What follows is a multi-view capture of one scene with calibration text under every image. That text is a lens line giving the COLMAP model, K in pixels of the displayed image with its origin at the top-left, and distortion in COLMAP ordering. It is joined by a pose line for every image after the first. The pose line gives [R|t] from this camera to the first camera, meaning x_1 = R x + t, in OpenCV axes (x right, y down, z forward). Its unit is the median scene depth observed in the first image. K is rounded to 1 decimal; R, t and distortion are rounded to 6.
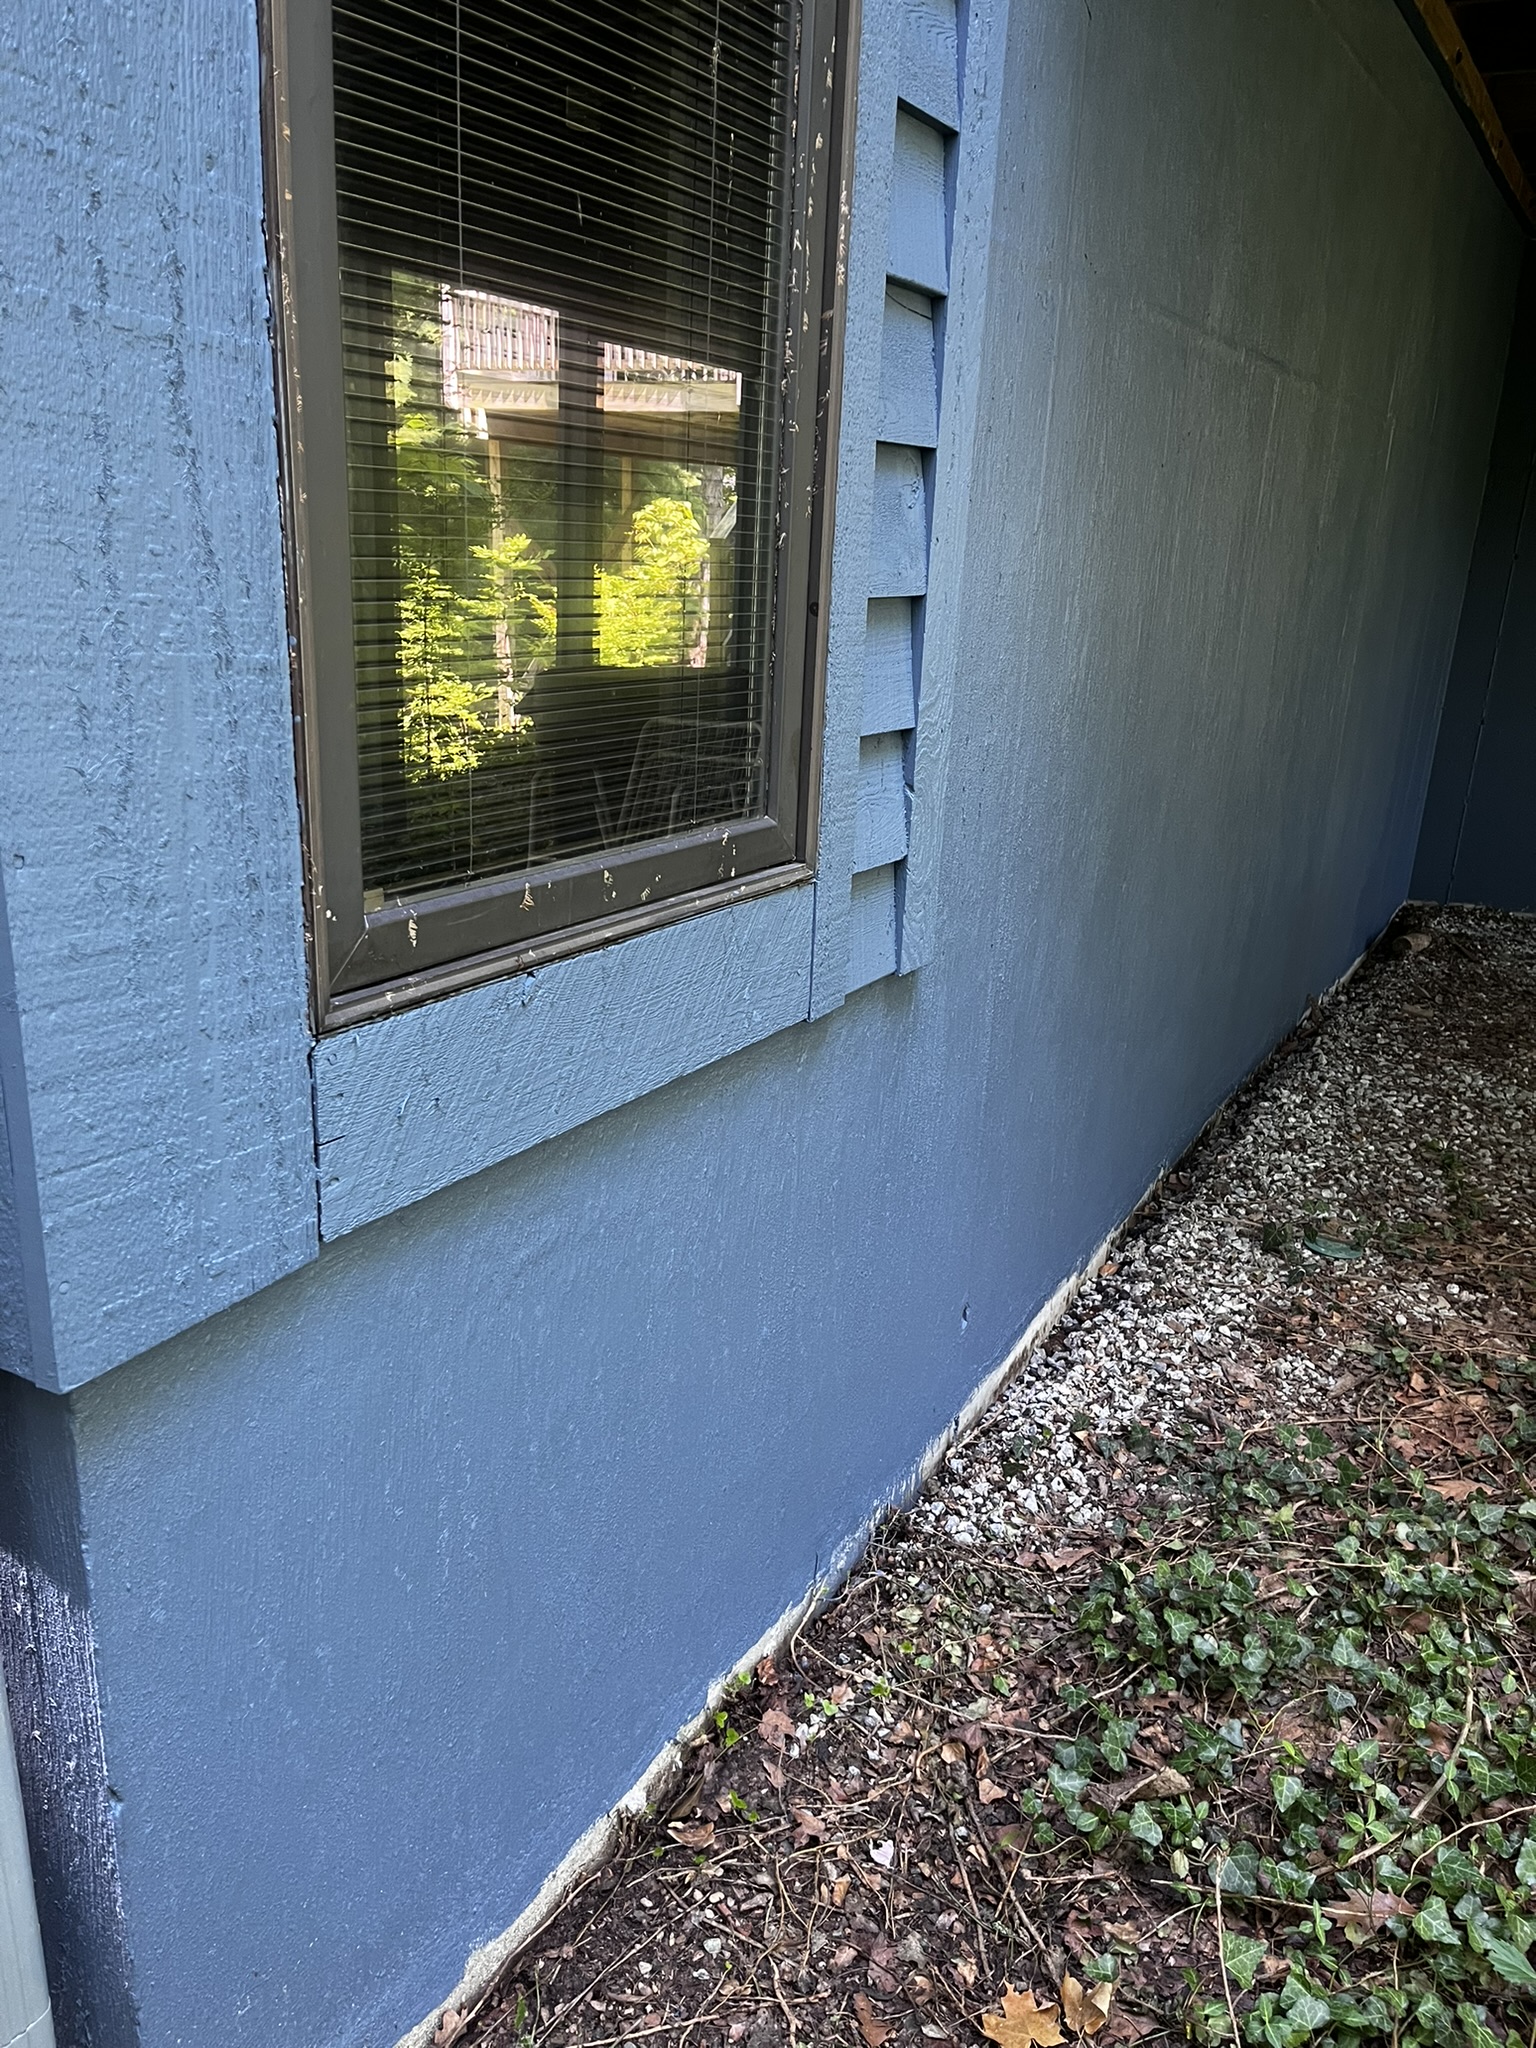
lens RADIAL K [[1545.3, 0, 761.5], [0, 1545.3, 1027.3], [0, 0, 1]] dist [0.049610, -0.072921]
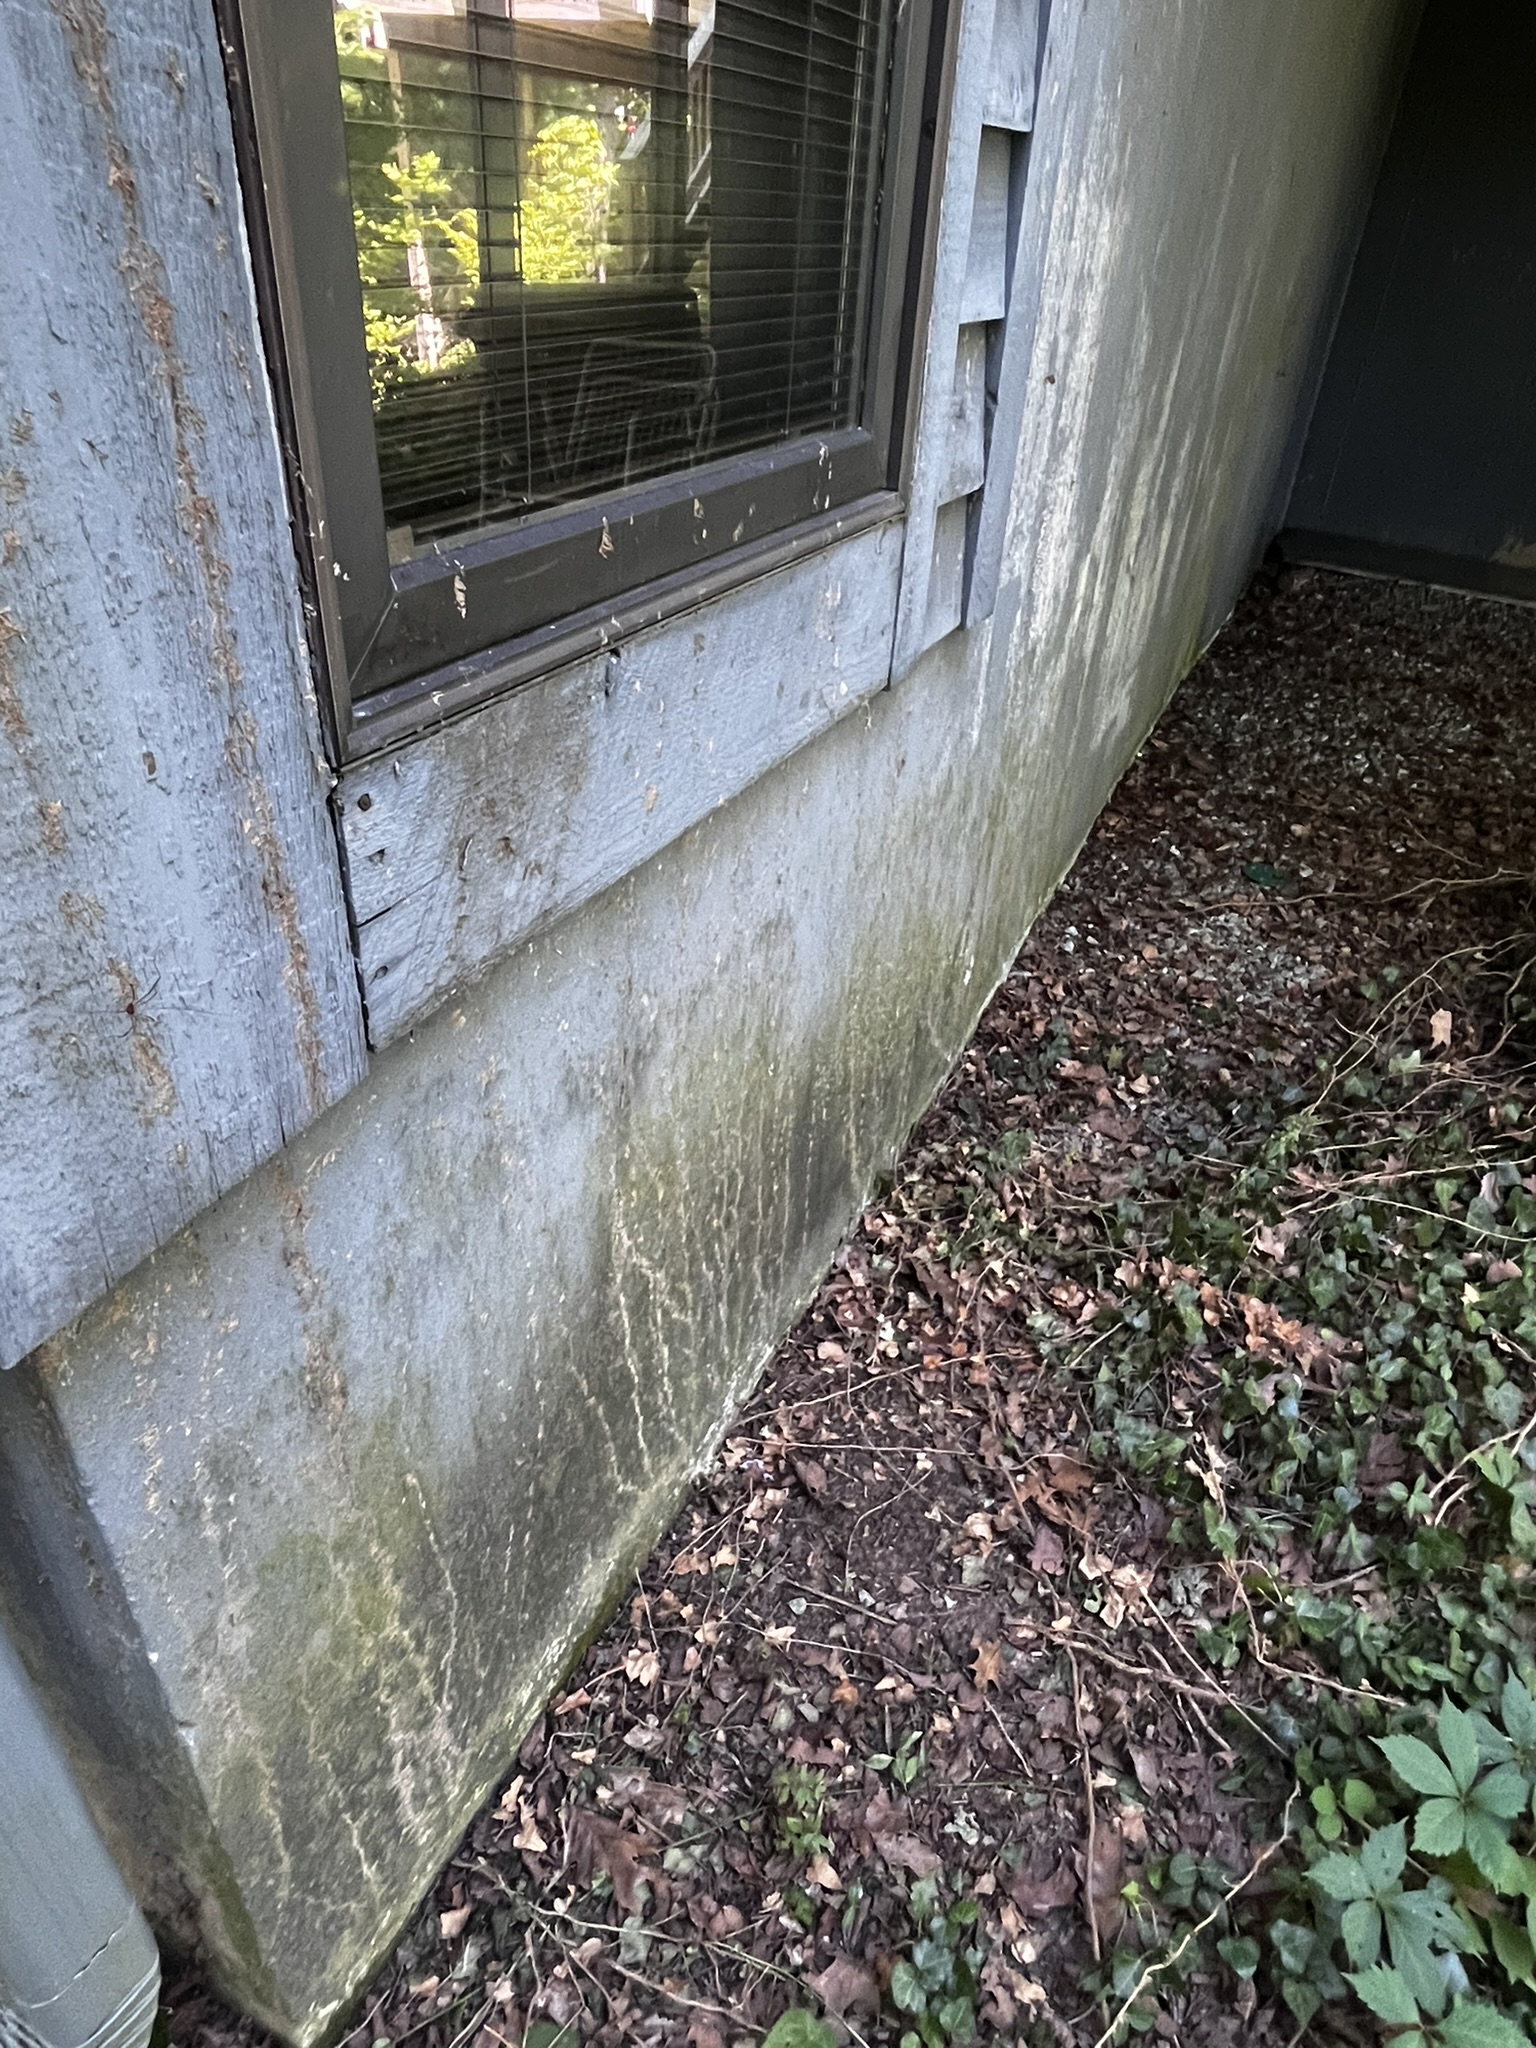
lens RADIAL K [[1243.6, 0, 774.2], [0, 1243.6, 1016.5], [0, 0, 1]] dist [-0.012926, 0.001460]
pose [[0.995716, -0.034483, 0.085793, -0.142961], [0.008877, 0.959223, 0.282510, -0.037234], [-0.092036, -0.280538, 0.955420, 0.427593]]
